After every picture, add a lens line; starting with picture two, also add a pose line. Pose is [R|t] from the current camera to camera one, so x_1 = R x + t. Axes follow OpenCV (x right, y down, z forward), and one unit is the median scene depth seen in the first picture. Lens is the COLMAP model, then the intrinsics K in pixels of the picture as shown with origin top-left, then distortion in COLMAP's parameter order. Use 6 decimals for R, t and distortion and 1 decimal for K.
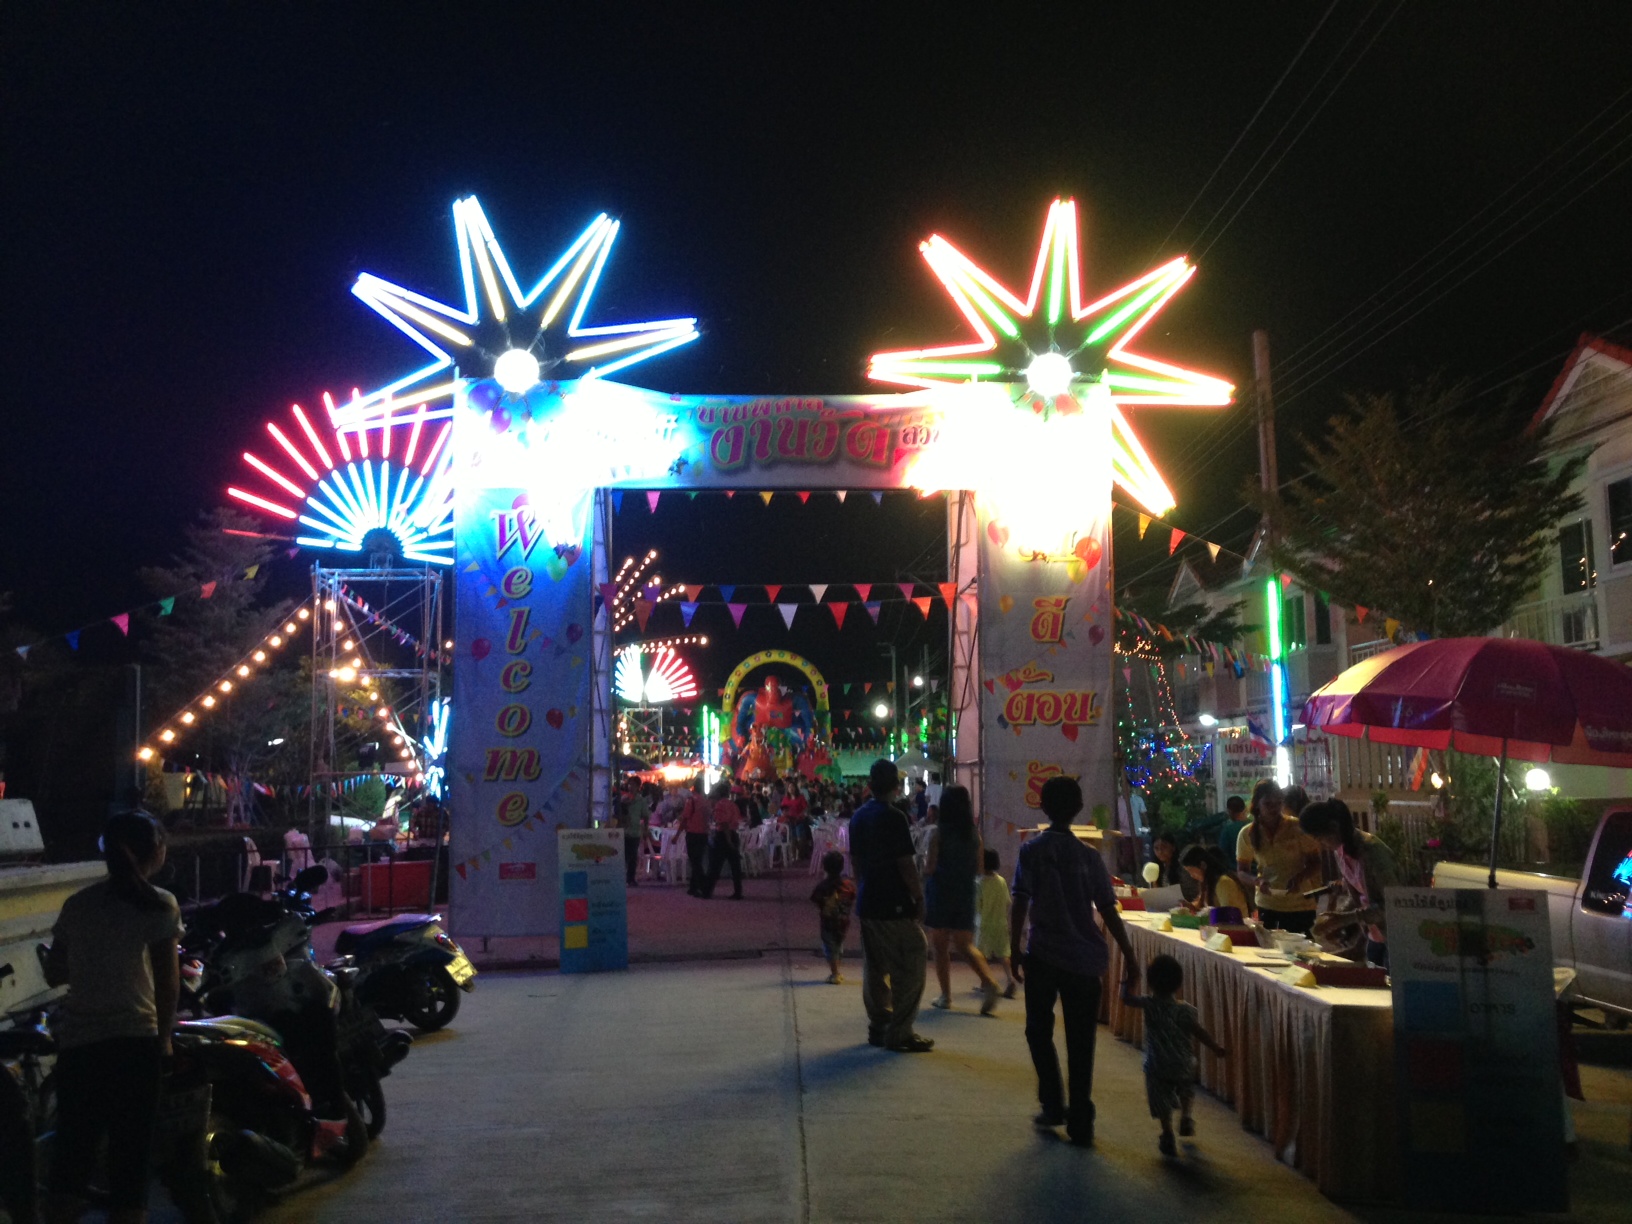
lens RADIAL K [[1554.1, 0, 816.0], [0, 1554.1, 612.0], [0, 0, 1]] dist [-0.071302, 0.011150]
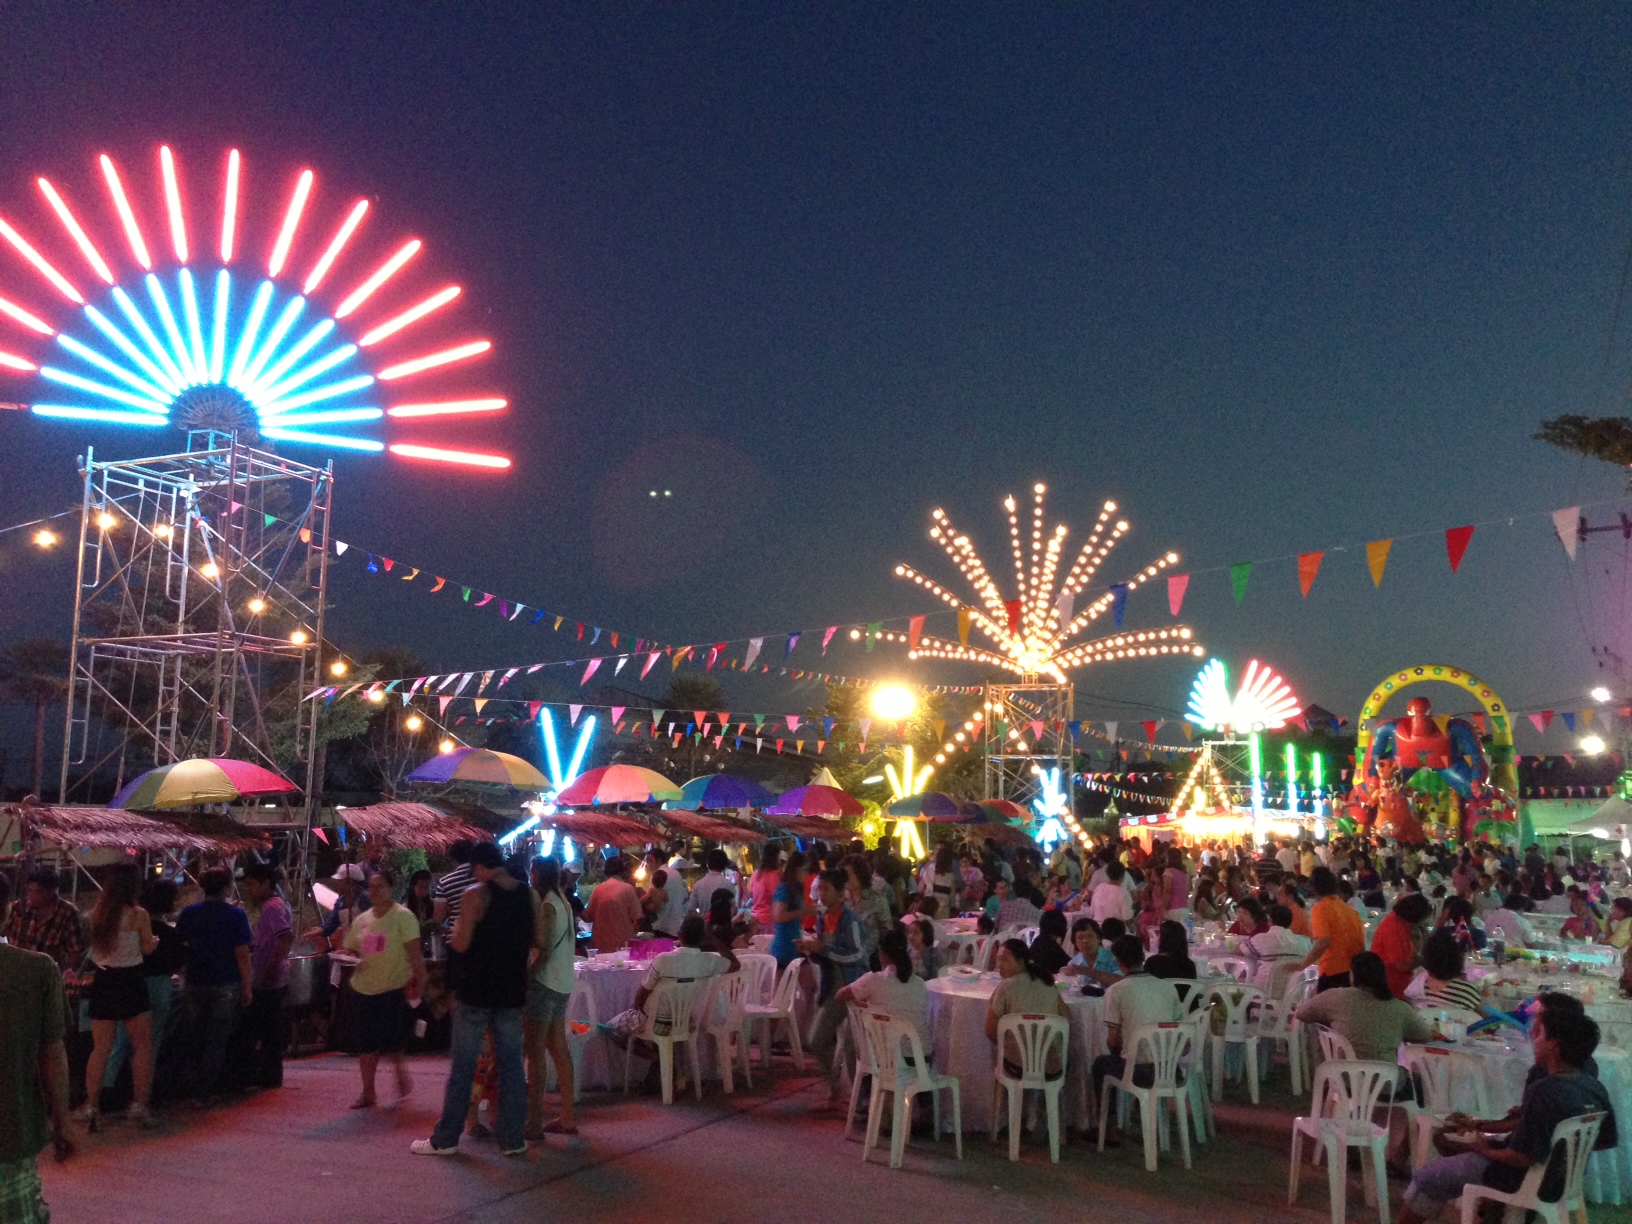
lens RADIAL K [[1574.6, 0, 816.0], [0, 1574.6, 612.0], [0, 0, 1]] dist [0.123888, -0.250030]
pose [[0.896605, -0.034828, -0.441459, 0.116641], [0.024024, 0.999260, -0.030043, 0.034808], [0.442178, 0.016332, 0.896778, 0.412036]]
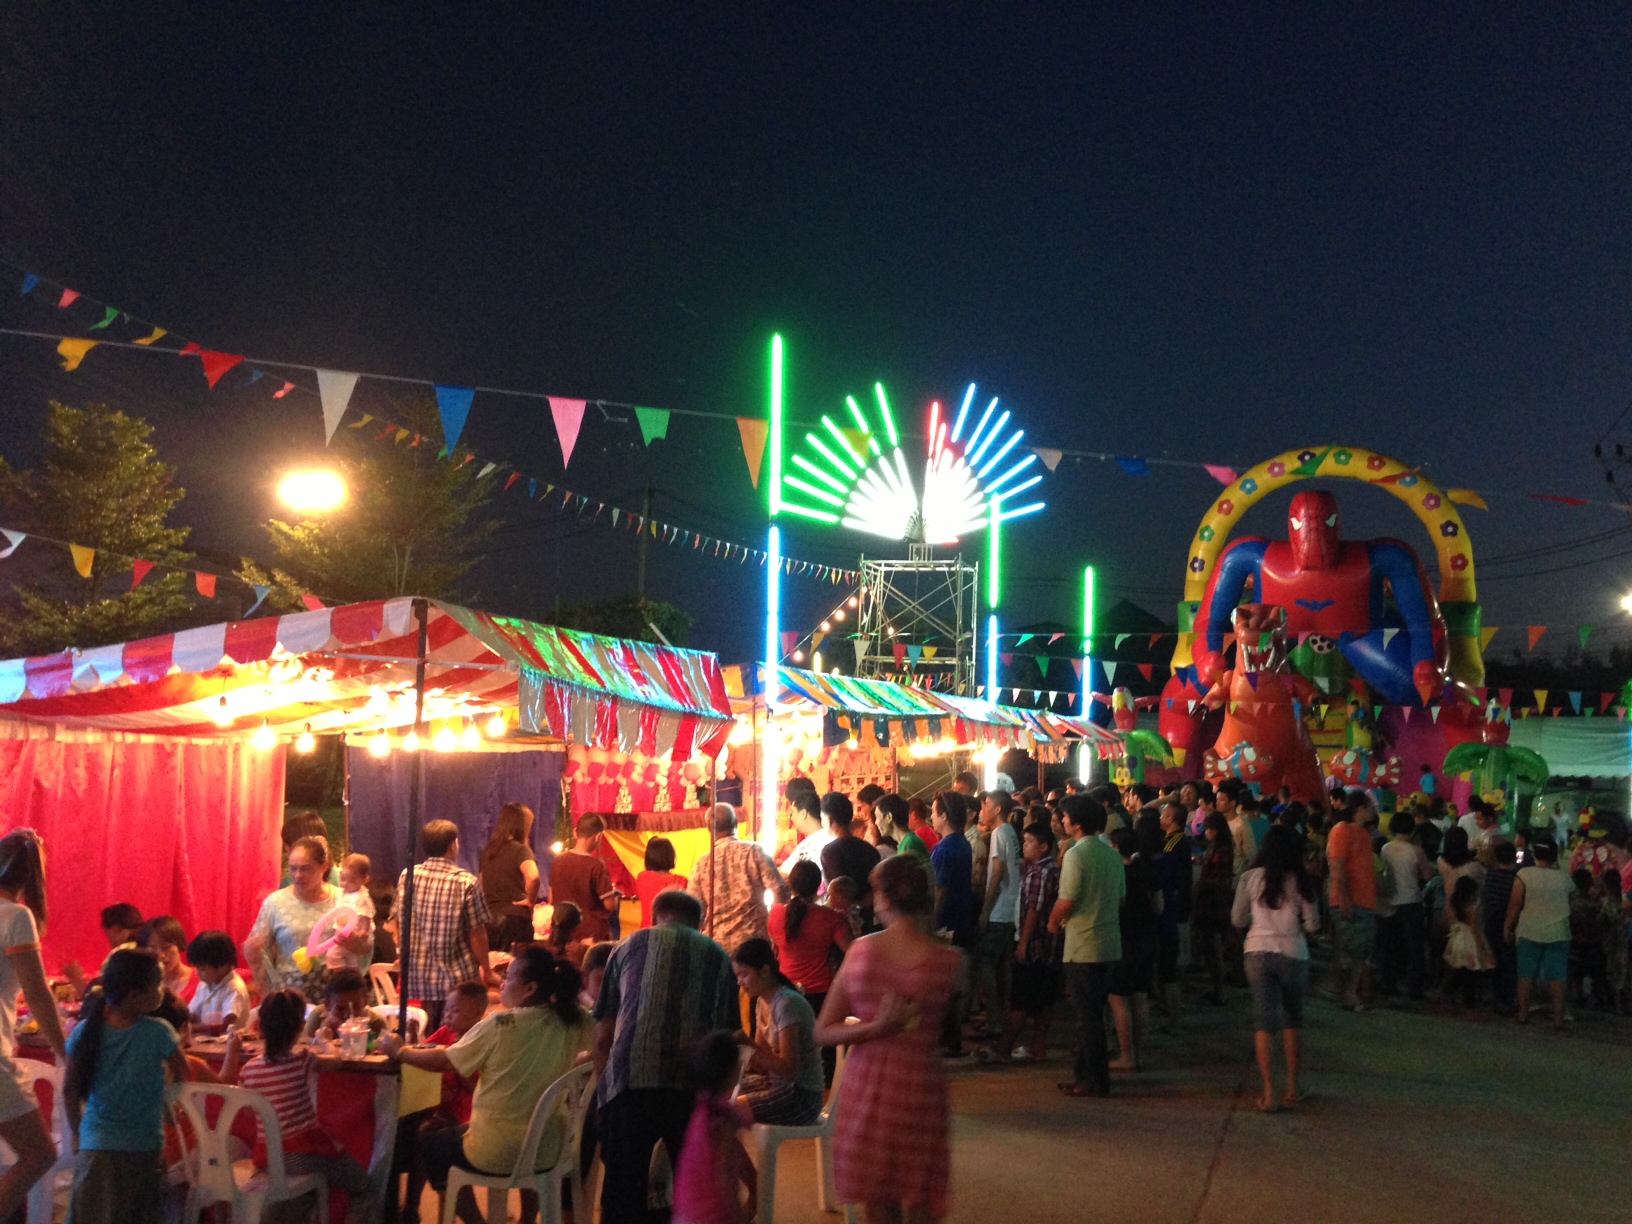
lens RADIAL K [[1400.4, 0, 816.0], [0, 1400.4, 612.0], [0, 0, 1]] dist [0.180873, -0.326257]
pose [[0.926744, 0.022407, -0.375024, -0.022546], [-0.012957, 0.999532, 0.027702, 0.136956], [0.375469, -0.020813, 0.926601, 1.443500]]
